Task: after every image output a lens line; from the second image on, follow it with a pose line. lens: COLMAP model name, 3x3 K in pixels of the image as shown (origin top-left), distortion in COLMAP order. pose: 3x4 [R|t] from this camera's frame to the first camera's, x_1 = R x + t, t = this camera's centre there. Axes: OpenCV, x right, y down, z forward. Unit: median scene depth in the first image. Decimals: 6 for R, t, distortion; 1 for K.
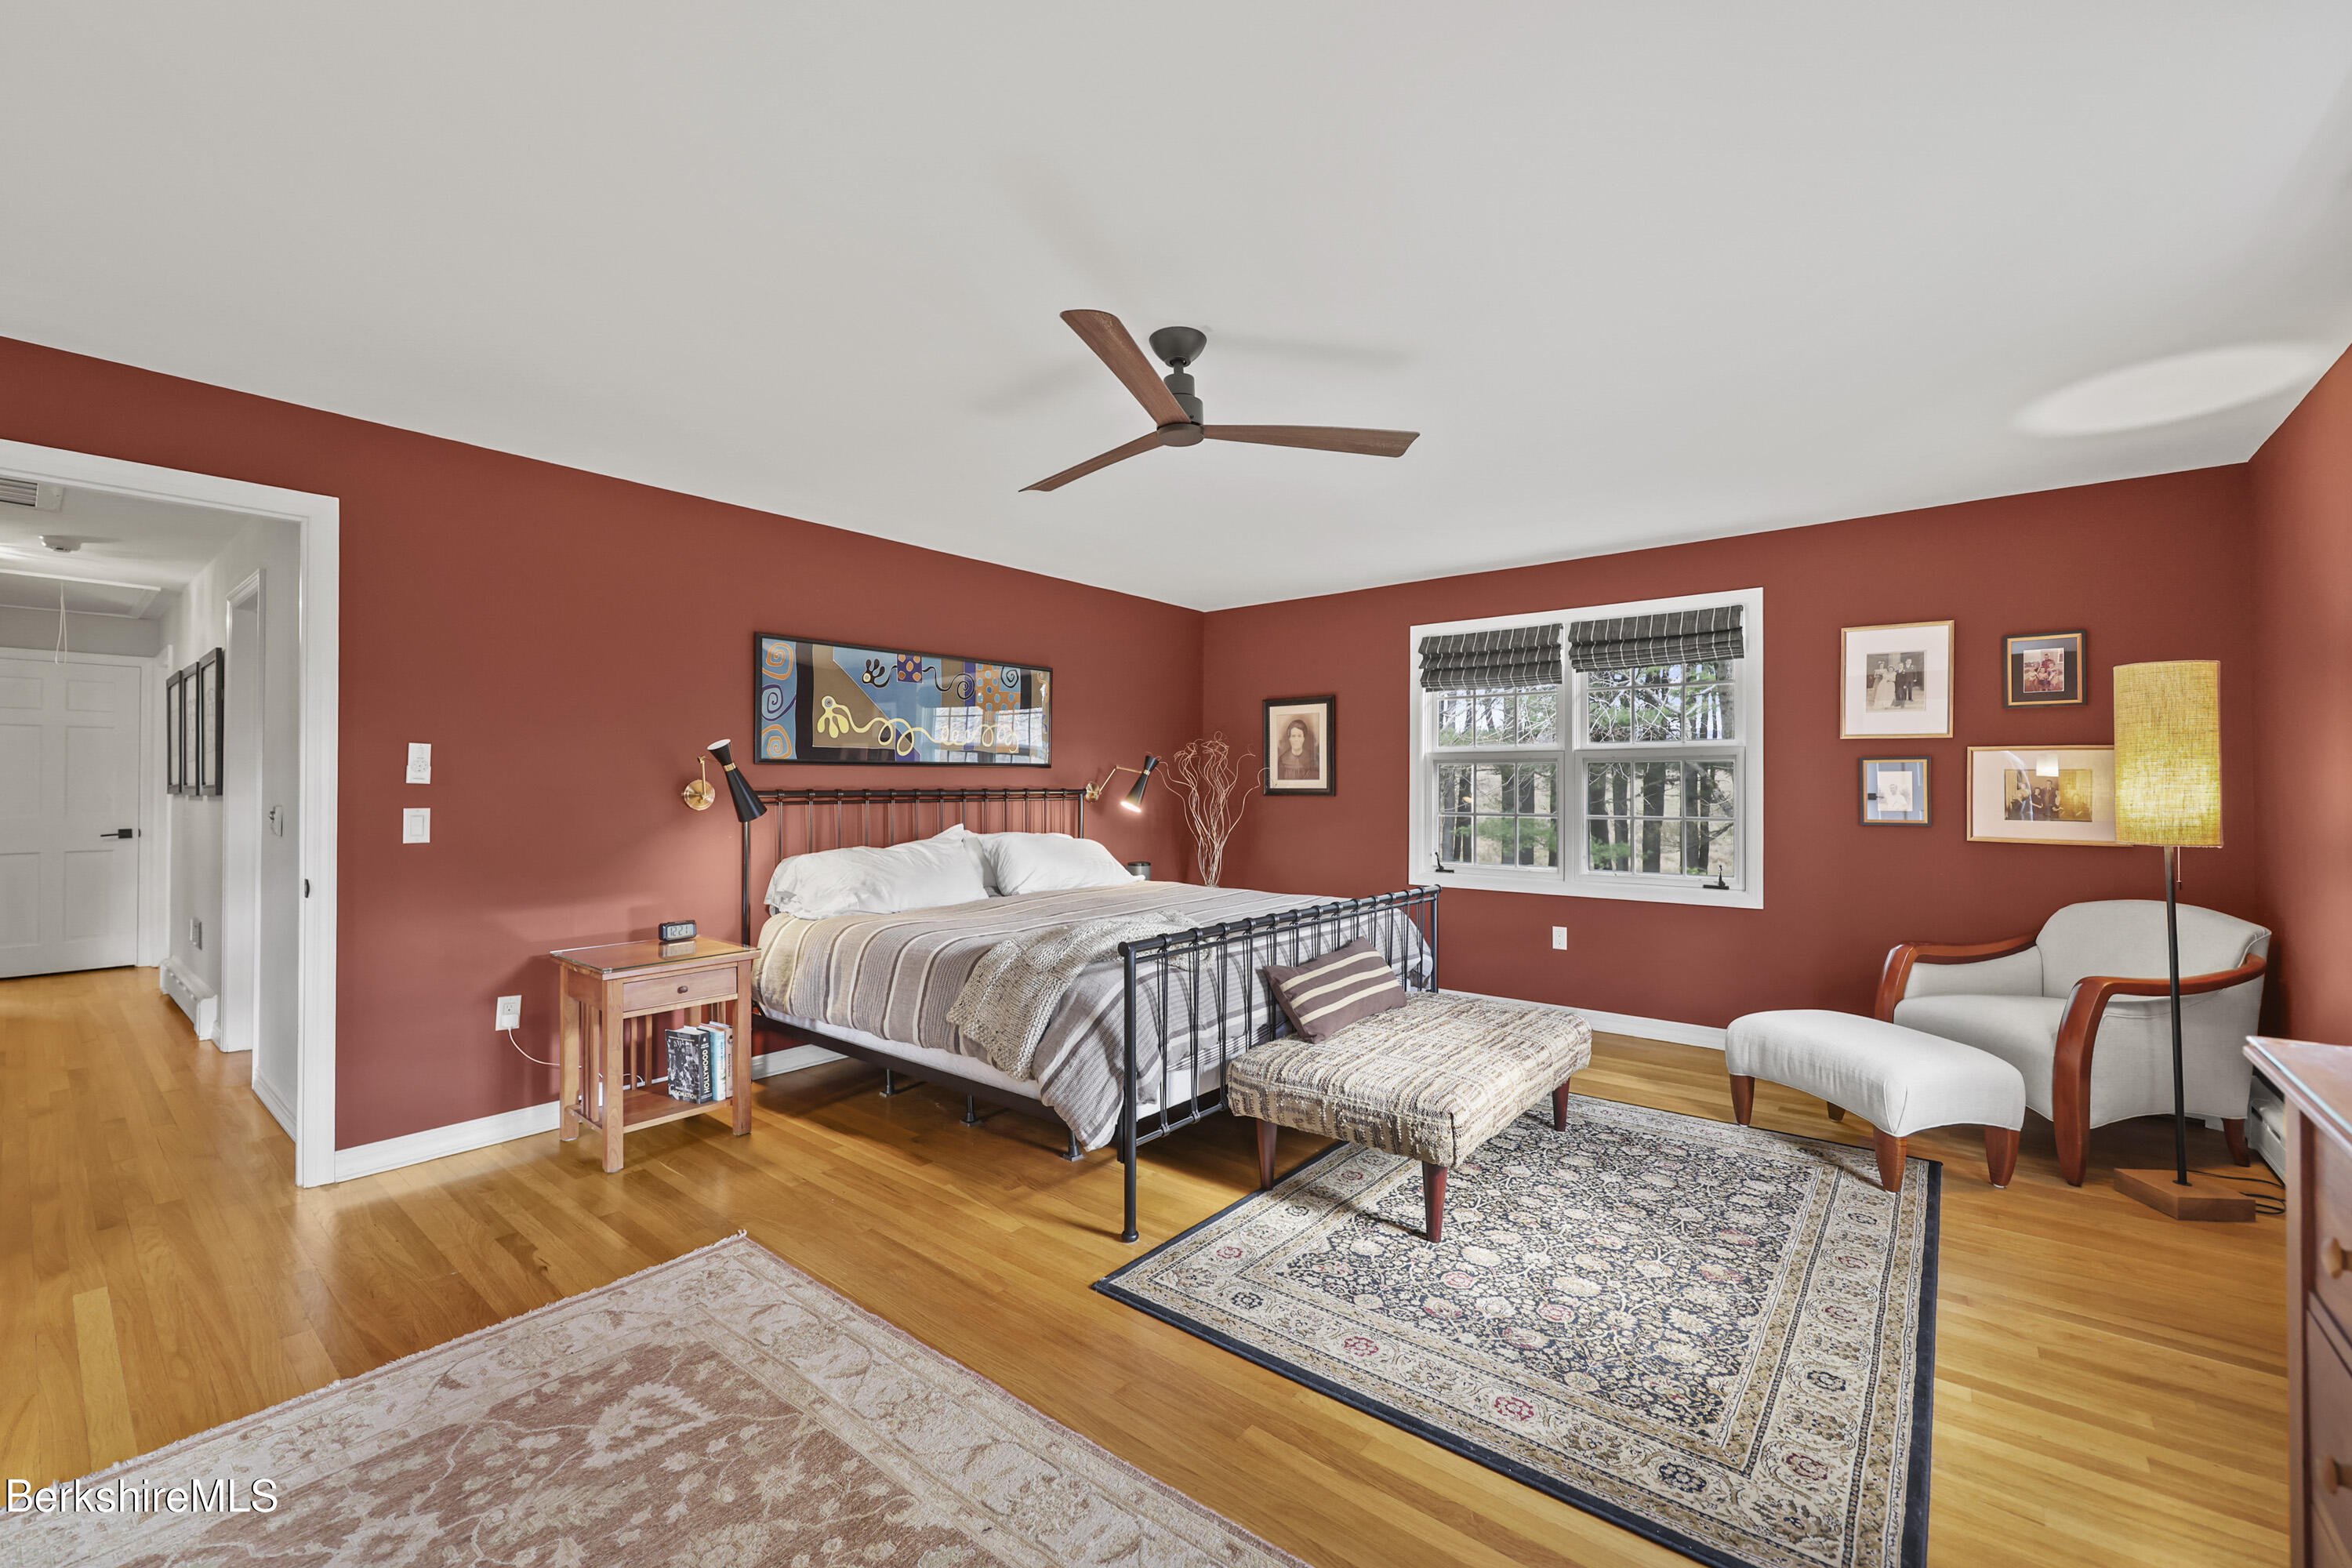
lens RADIAL K [[951.2, 0, 1163.8], [0, 951.2, 778.3], [0, 0, 1]] dist [-0.001093, 0.000459]
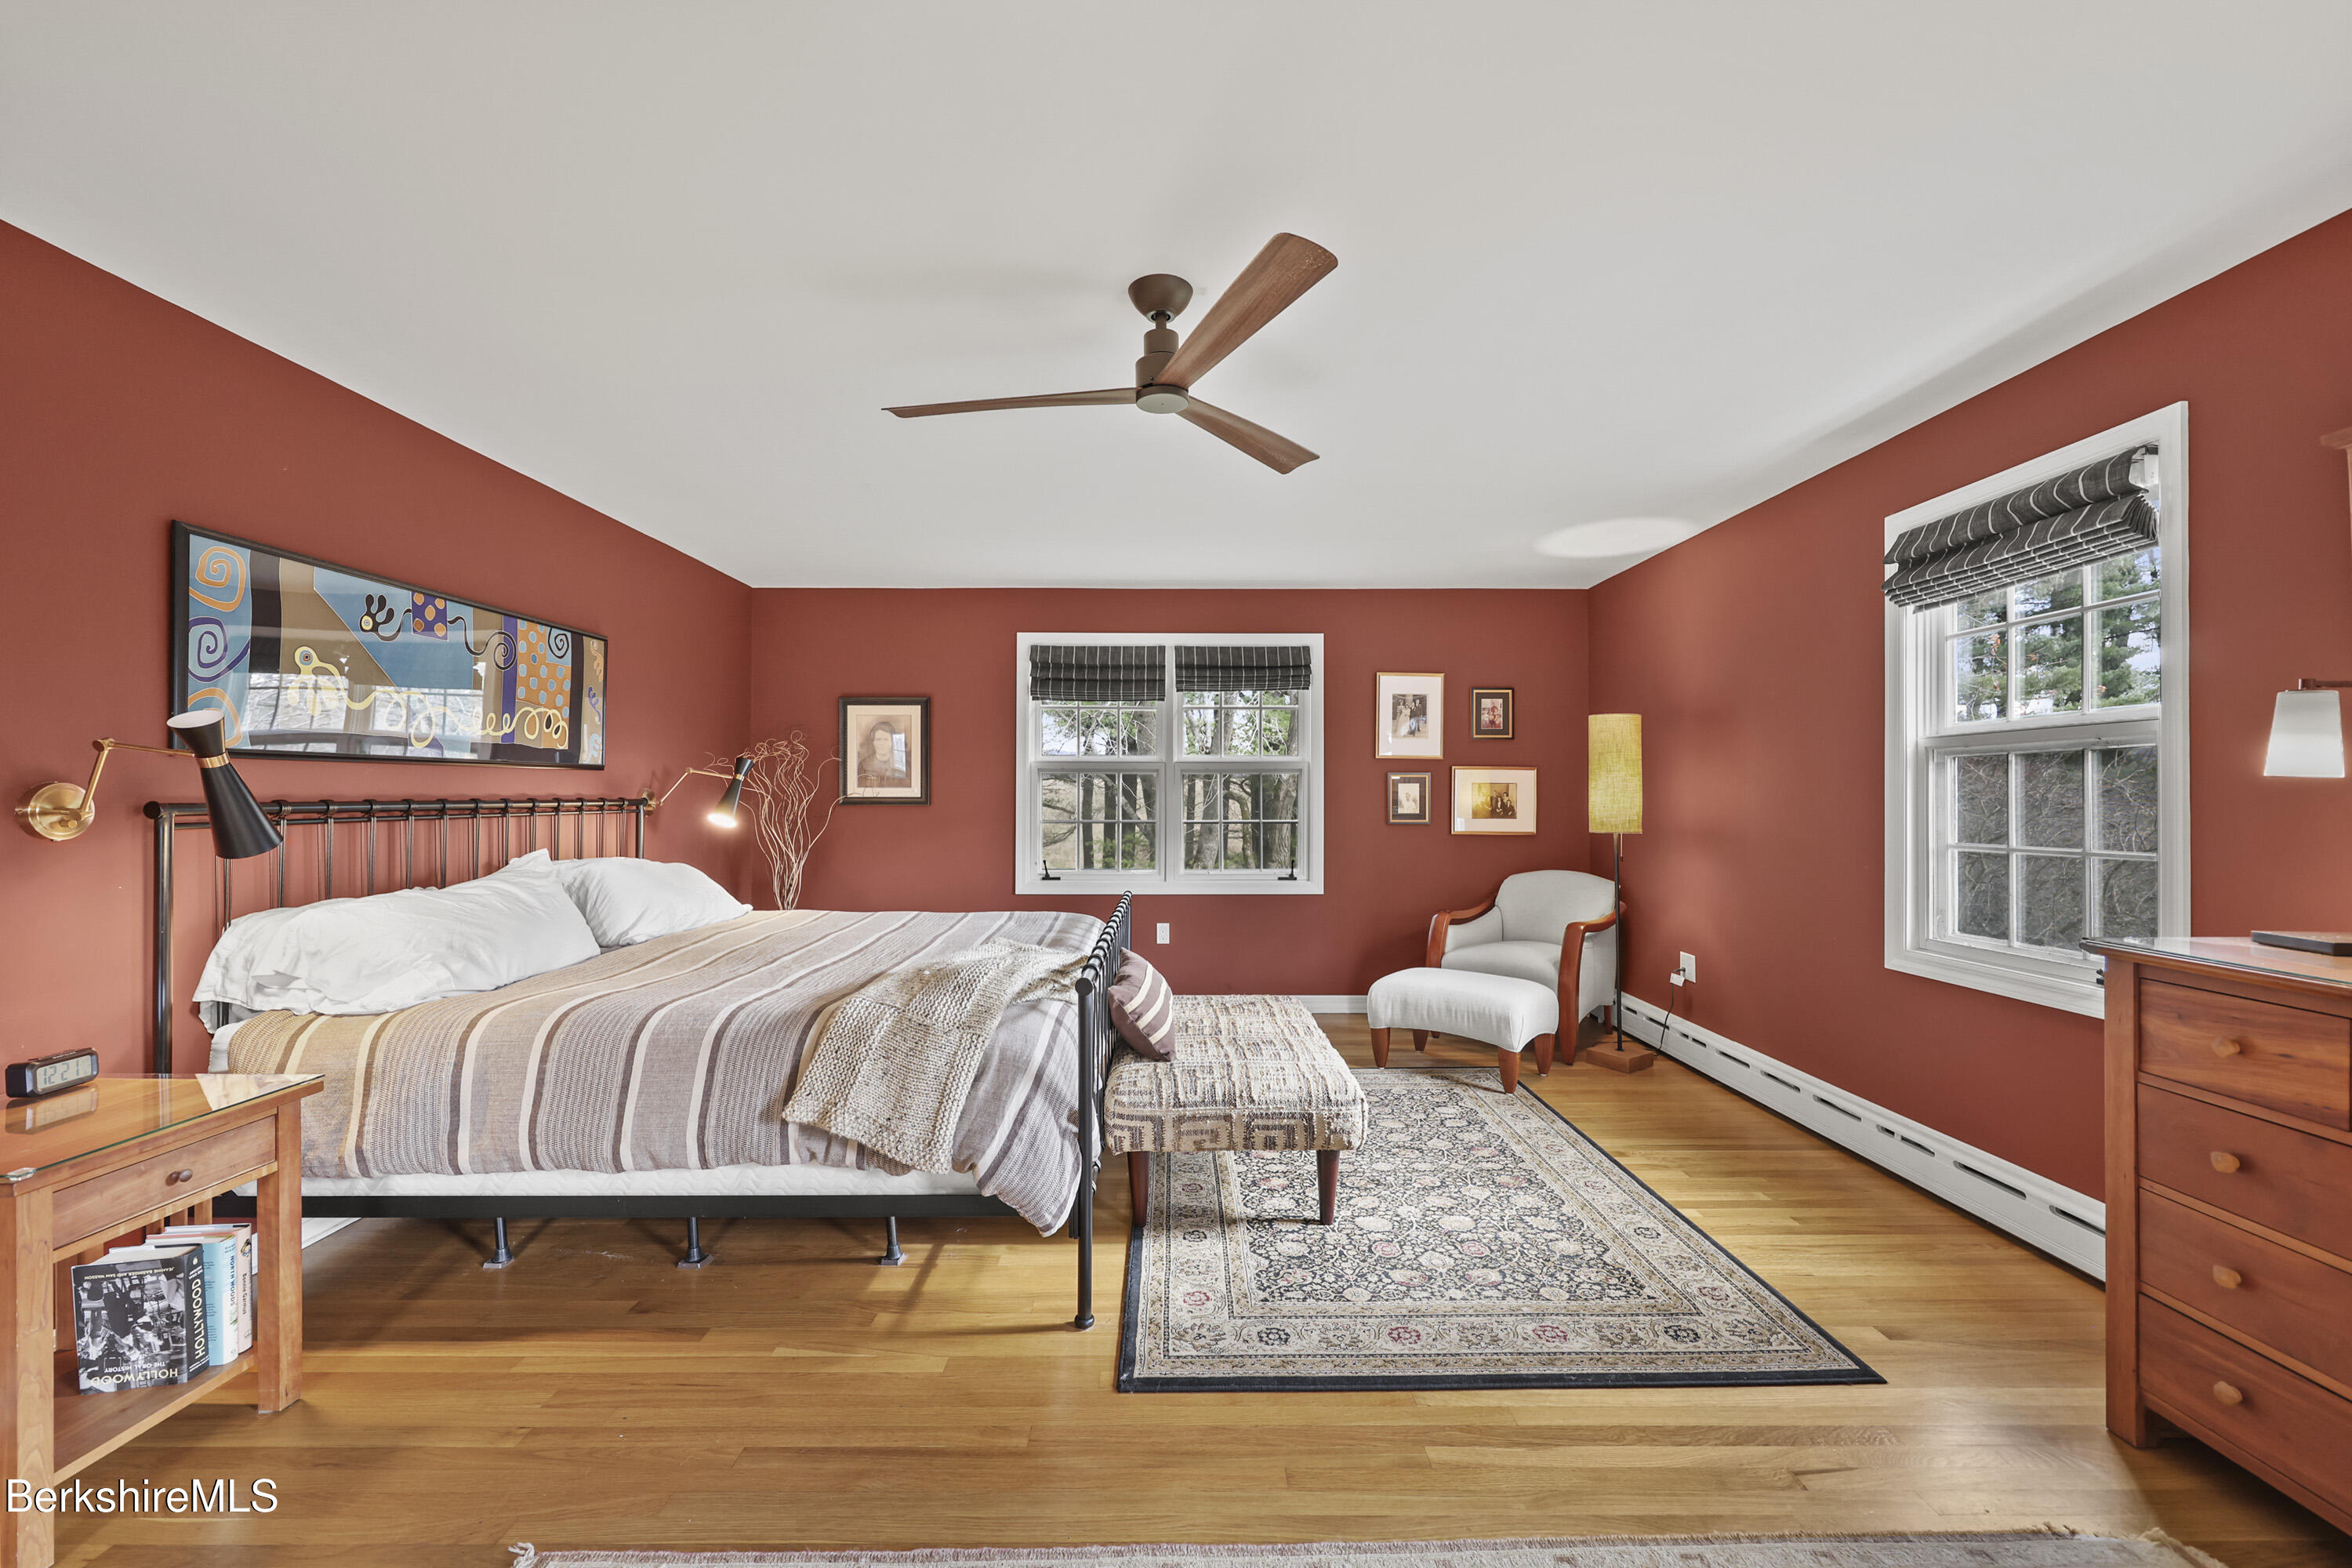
lens RADIAL K [[951.2, 0, 1170.7], [0, 951.2, 793.1], [0, 0, 1]] dist [-0.001093, 0.000459]
pose [[0.769840, 0.000987, 0.638237, -0.428373], [-0.004660, 0.999981, 0.004075, 0.003087], [-0.638220, -0.006111, 0.769829, 0.243999]]
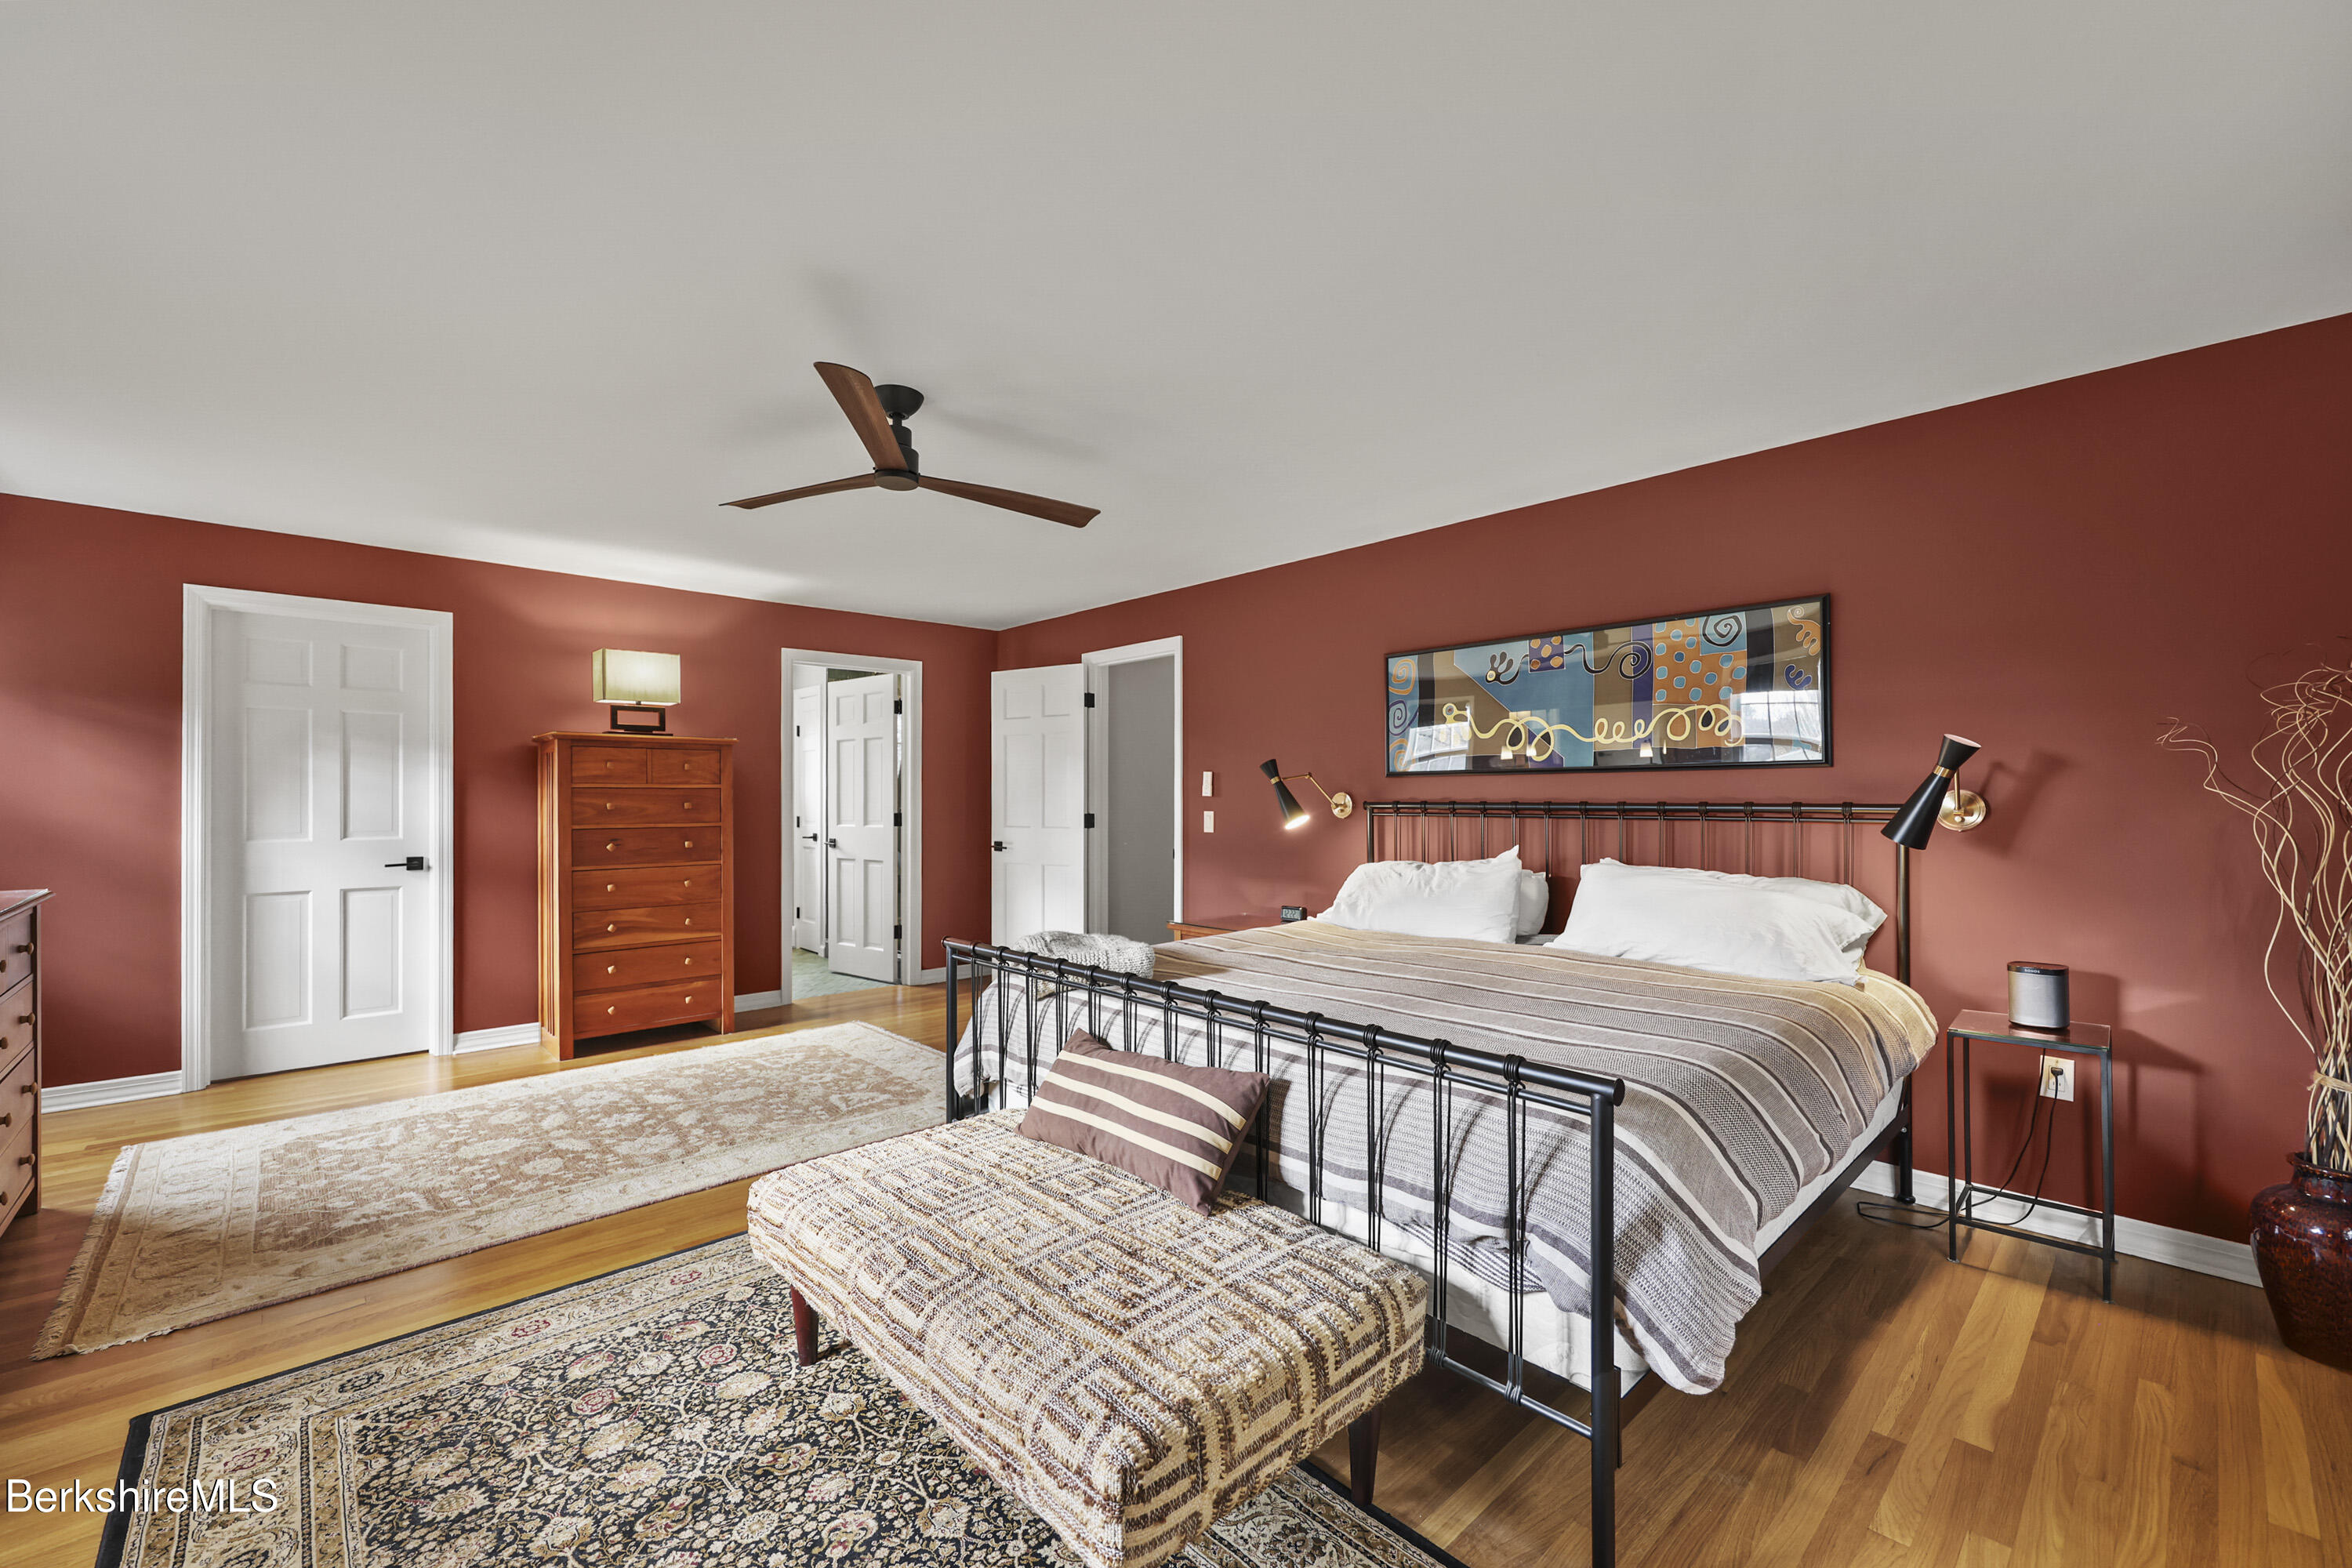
lens RADIAL K [[951.2, 0, 1180.2], [0, 951.2, 793.9], [0, 0, 1]] dist [-0.001093, 0.000459]
pose [[-0.121203, -0.004213, -0.992619, 0.852795], [0.007804, 0.999956, -0.005197, 0.009693], [0.992597, -0.008377, -0.121165, 1.152511]]
